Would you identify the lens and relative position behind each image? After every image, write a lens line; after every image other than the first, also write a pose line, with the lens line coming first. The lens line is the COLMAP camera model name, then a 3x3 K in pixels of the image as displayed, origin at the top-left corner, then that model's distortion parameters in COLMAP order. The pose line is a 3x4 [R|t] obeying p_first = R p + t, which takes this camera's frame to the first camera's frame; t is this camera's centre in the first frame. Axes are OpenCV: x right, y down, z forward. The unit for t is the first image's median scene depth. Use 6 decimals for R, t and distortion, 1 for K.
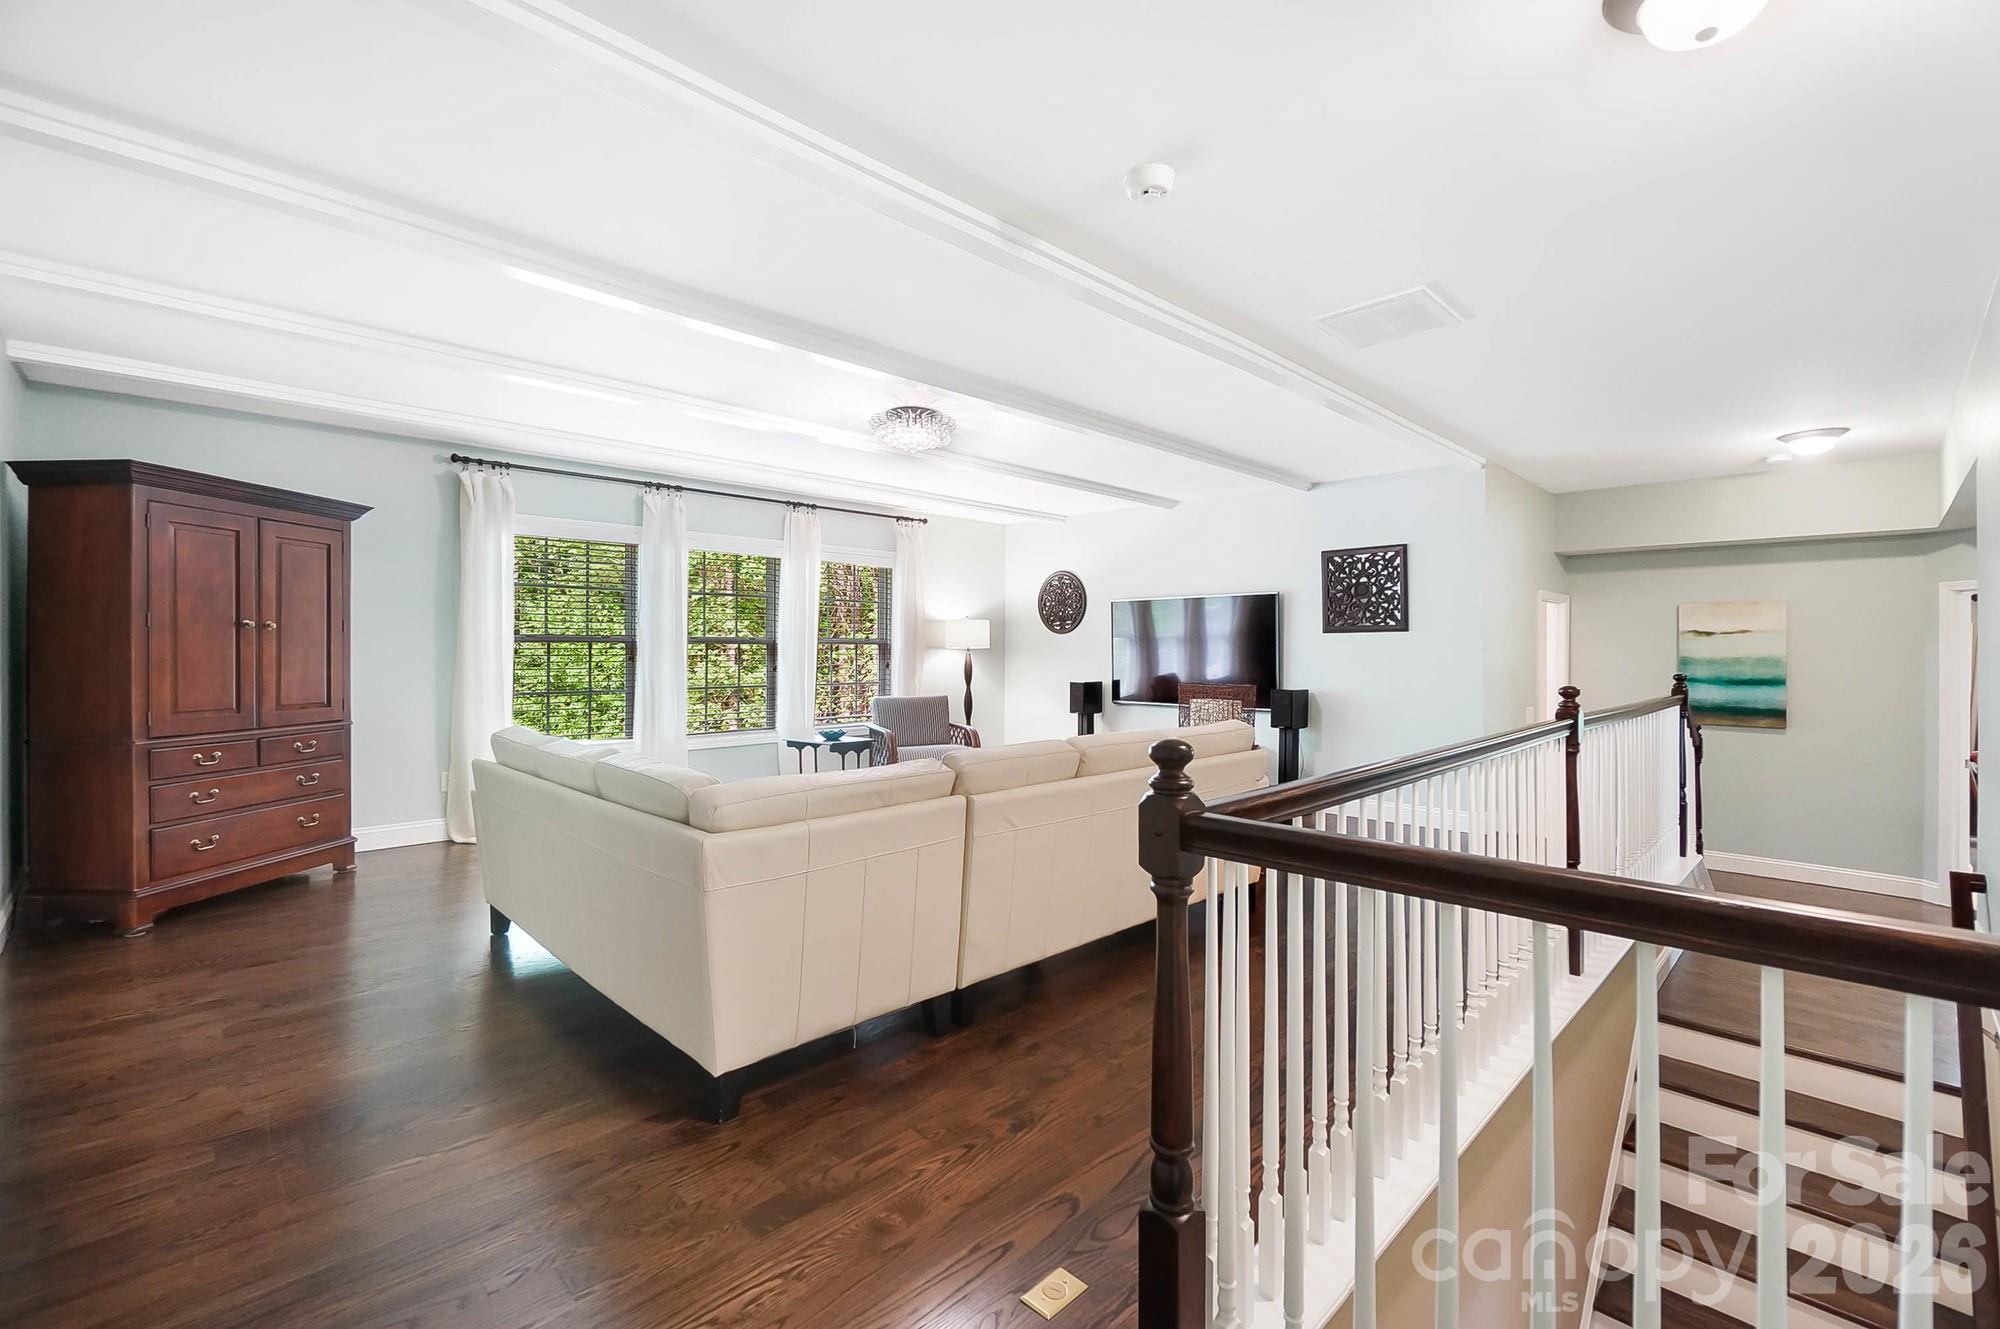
lens RADIAL K [[871.5, 0, 1002.2], [0, 871.5, 641.9], [0, 0, 1]] dist [0.000045, 0.000029]
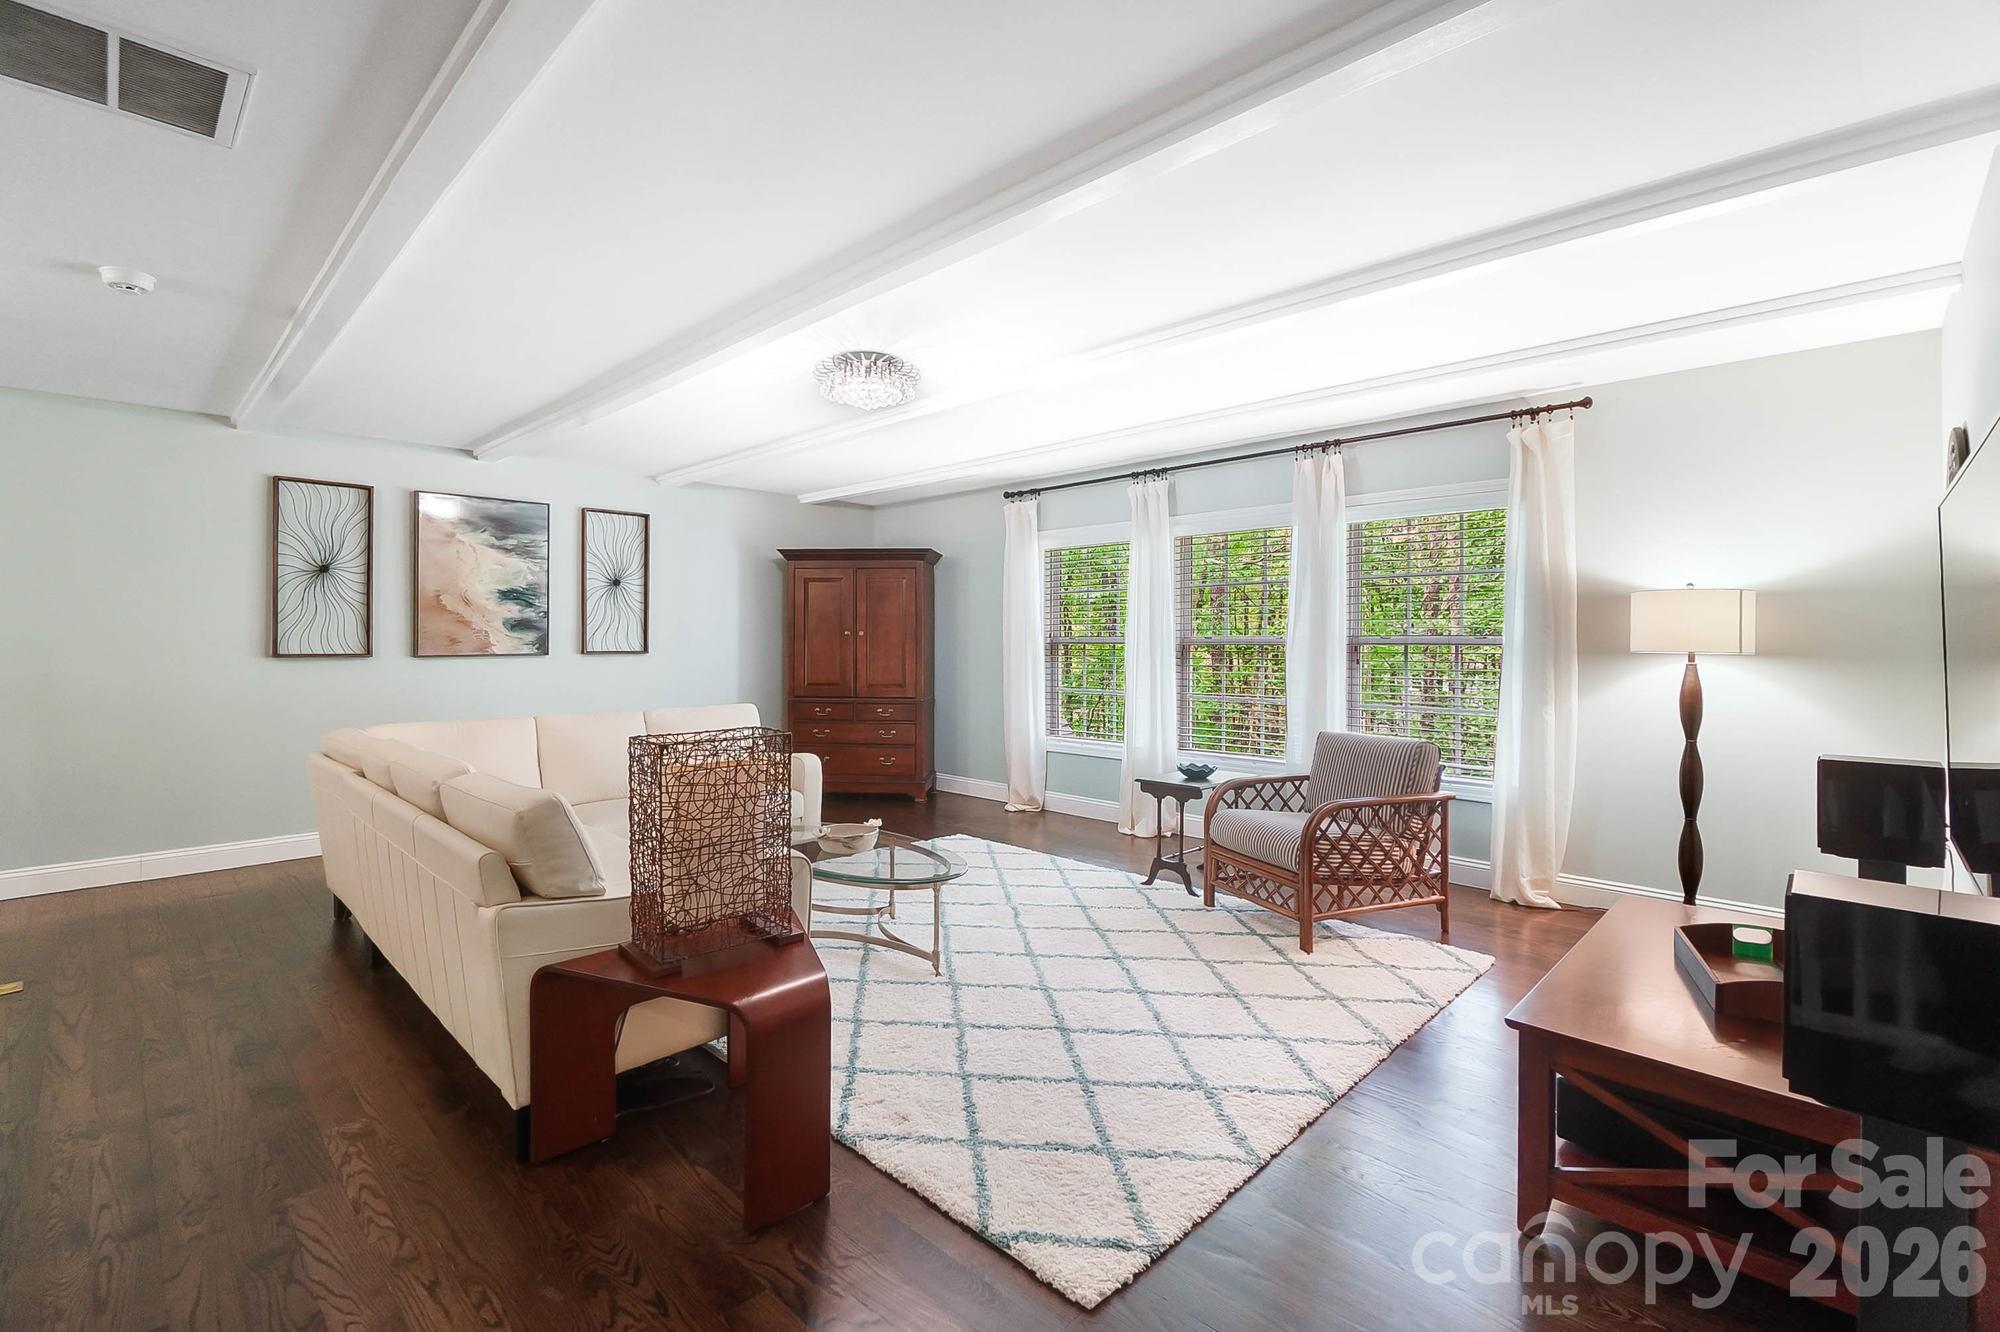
lens RADIAL K [[871.5, 0, 1002.2], [0, 871.5, 643.4], [0, 0, 1]] dist [0.000045, 0.000029]
pose [[0.030151, 0.003791, -0.999538, 0.530687], [0.000779, 0.999992, 0.003816, -0.004963], [0.999545, -0.000894, 0.030147, 0.836757]]
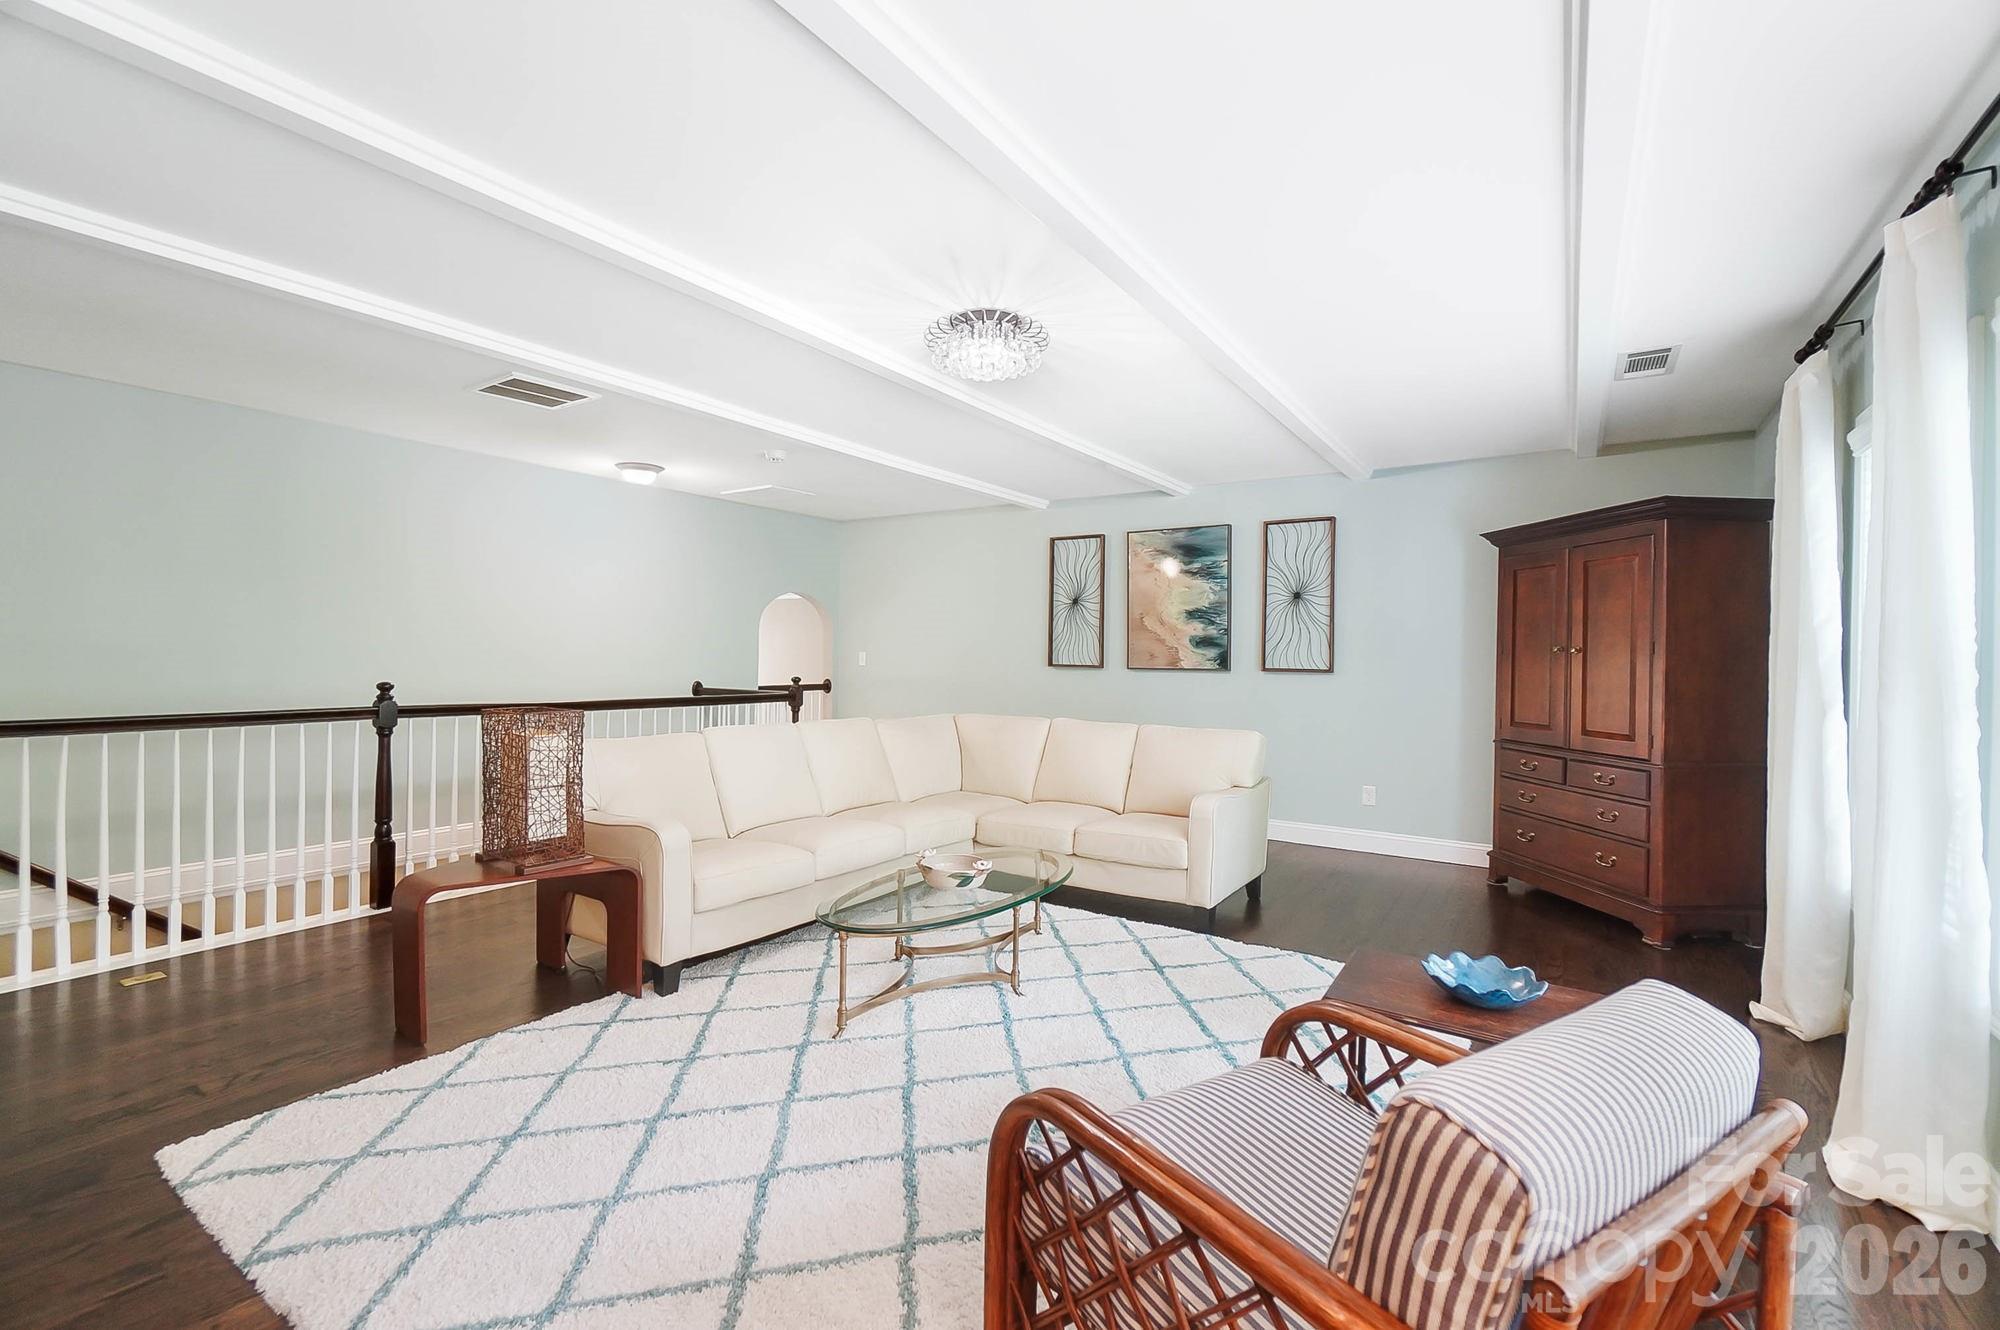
lens RADIAL K [[865.1, 0, 1000.0], [0, 865.1, 665.0], [0, 0, 1]] dist [0.000748, 0.000077]
pose [[-0.974079, -0.006827, -0.226105, 0.026245], [-0.010063, 0.999863, 0.013162, -0.005718], [0.225984, 0.015097, -0.974014, 1.272326]]
